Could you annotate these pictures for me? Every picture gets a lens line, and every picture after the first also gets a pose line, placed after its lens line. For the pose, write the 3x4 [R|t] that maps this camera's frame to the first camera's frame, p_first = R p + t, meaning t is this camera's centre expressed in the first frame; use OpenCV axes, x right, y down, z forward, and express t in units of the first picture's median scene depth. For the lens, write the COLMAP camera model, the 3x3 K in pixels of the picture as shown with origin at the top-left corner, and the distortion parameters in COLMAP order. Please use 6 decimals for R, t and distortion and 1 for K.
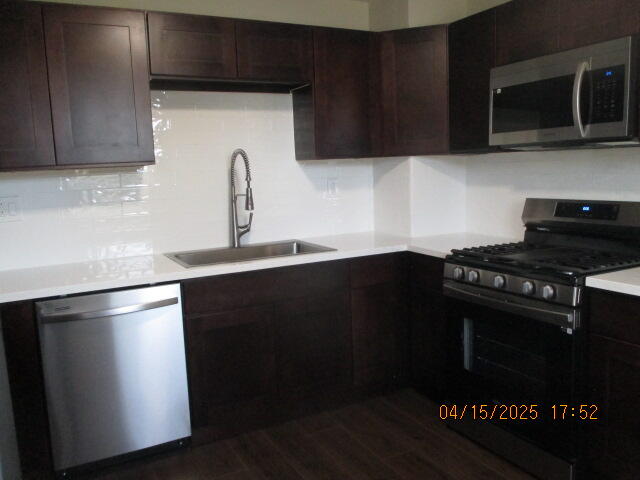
lens RADIAL K [[557.7, 0, 320.1], [0, 557.7, 241.9], [0, 0, 1]] dist [-0.043104, 0.052286]
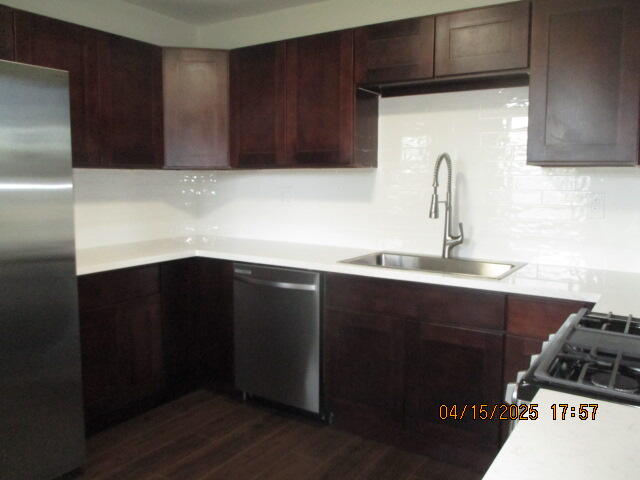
lens RADIAL K [[557.7, 0, 317.6], [0, 557.7, 237.2], [0, 0, 1]] dist [-0.043104, 0.052286]
pose [[0.470211, 0.140626, -0.871278, 0.693377], [-0.138238, 0.986774, 0.084663, -0.091705], [0.871660, 0.080635, 0.483432, 0.450351]]
